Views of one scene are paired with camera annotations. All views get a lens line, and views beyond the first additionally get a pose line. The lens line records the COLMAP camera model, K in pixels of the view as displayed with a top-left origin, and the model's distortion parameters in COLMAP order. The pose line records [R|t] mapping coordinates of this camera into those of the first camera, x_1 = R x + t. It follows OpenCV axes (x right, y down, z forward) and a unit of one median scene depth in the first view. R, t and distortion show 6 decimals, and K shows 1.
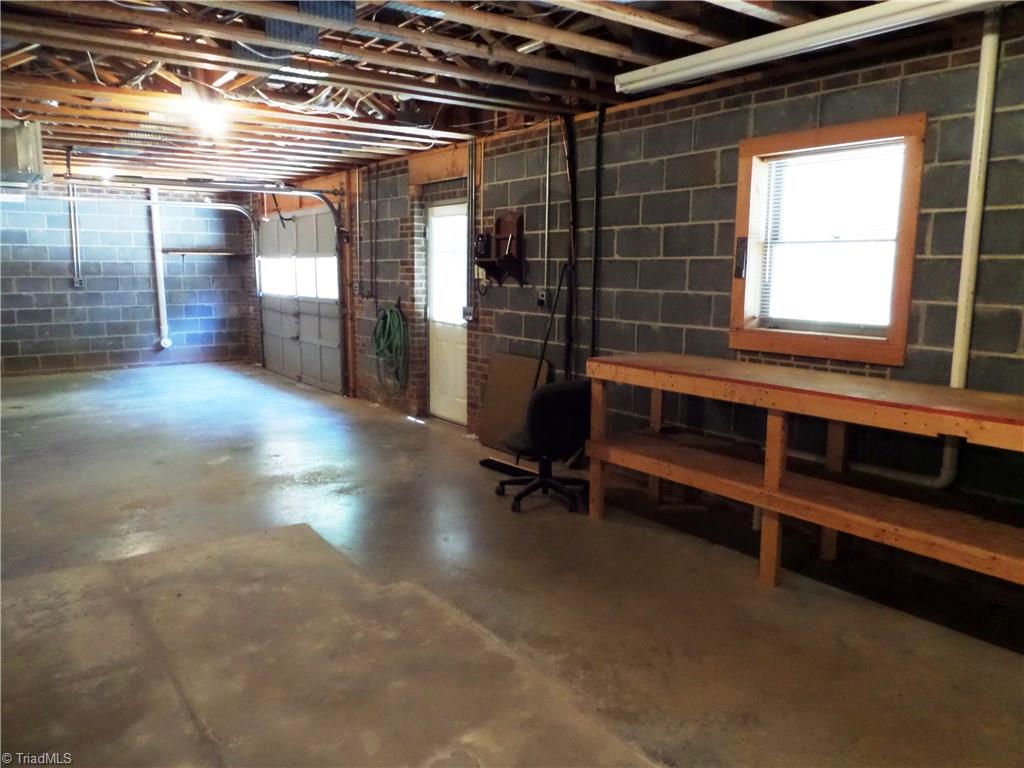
lens RADIAL K [[754.7, 0, 512.0], [0, 754.7, 384.0], [0, 0, 1]] dist [0.003767, -0.031367]
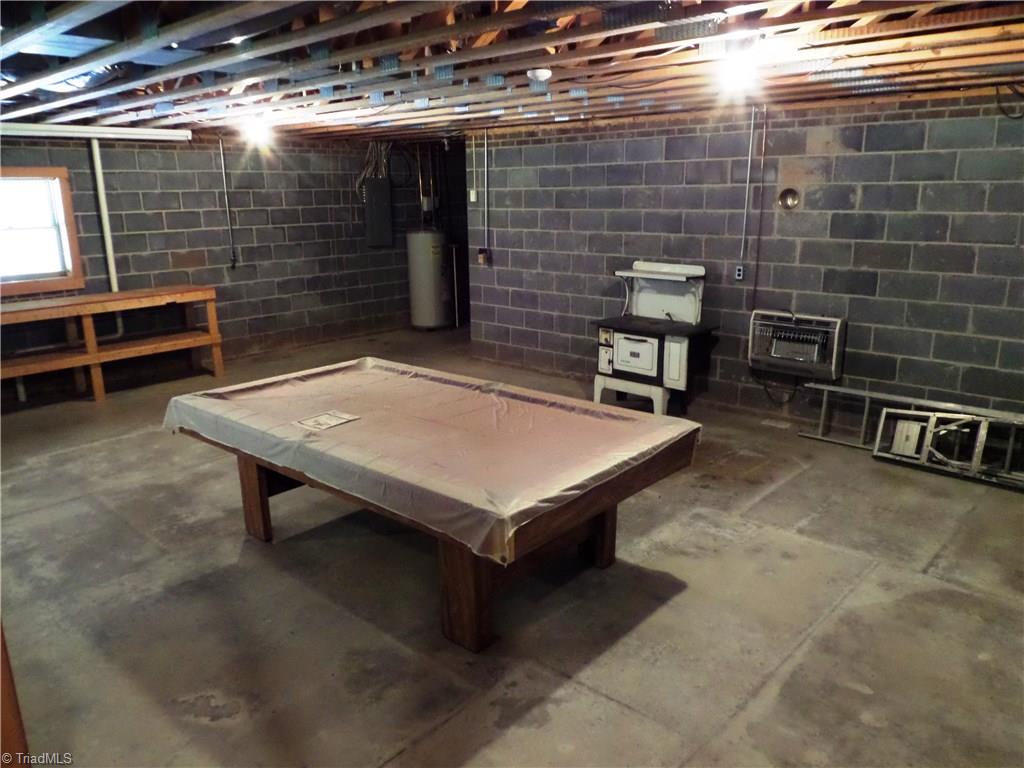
lens RADIAL K [[754.7, 0, 512.0], [0, 754.7, 384.0], [0, 0, 1]] dist [0.003767, -0.031367]
pose [[-0.177410, -0.254549, 0.950648, -1.852124], [0.170485, 0.943417, 0.284428, -0.173984], [-0.969258, 0.212531, -0.123975, 0.174476]]
